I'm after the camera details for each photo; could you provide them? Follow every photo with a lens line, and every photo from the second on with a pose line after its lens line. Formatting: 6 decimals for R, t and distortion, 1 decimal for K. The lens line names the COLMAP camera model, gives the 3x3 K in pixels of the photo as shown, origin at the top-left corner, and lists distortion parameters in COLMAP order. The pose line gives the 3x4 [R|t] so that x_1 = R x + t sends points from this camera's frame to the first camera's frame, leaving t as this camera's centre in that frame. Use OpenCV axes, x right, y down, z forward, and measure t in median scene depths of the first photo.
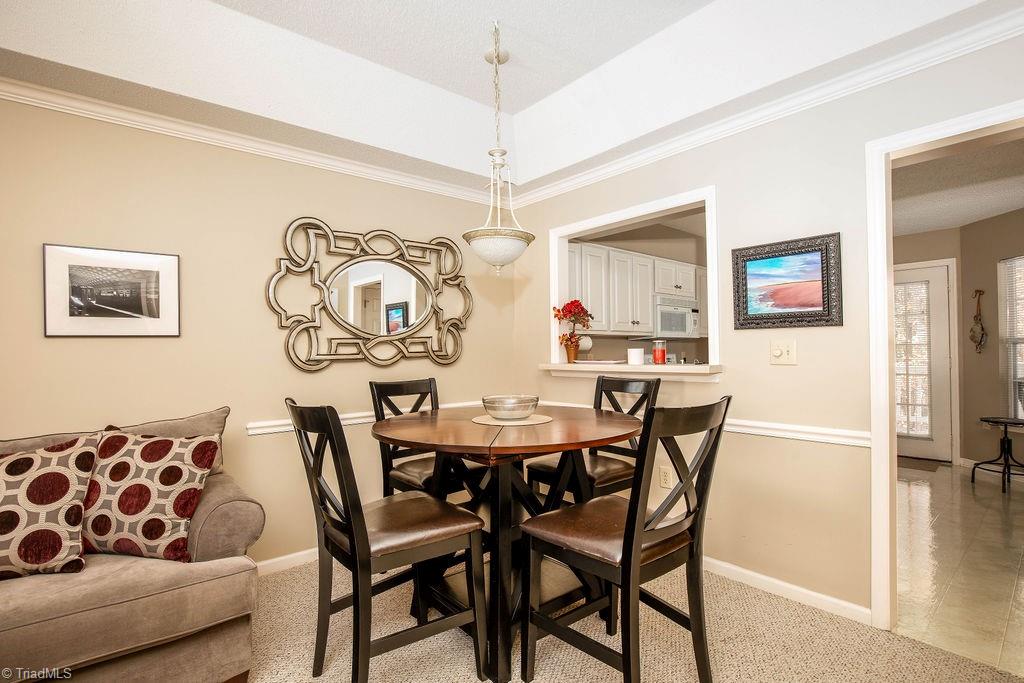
lens RADIAL K [[510.4, 0, 517.6], [0, 510.4, 345.0], [0, 0, 1]] dist [-0.003072, 0.000195]
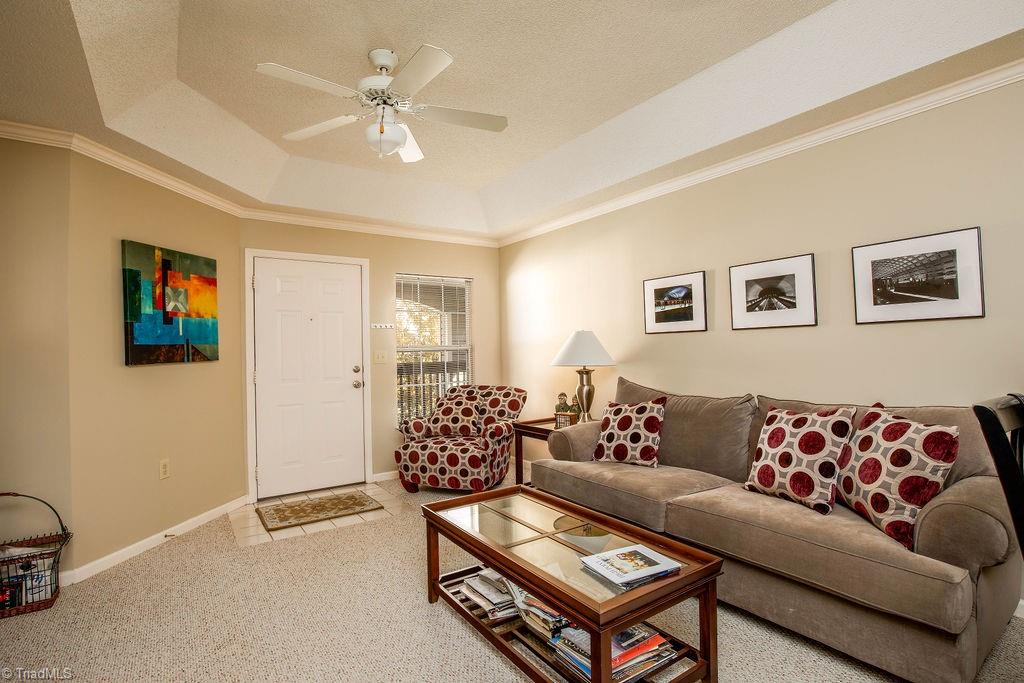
lens RADIAL K [[510.4, 0, 518.0], [0, 510.4, 338.5], [0, 0, 1]] dist [-0.003072, 0.000195]
pose [[-0.077198, -0.004526, -0.997006, 0.400079], [0.042829, 0.999052, -0.007852, -0.007909], [0.996095, -0.043307, -0.076931, 0.326858]]
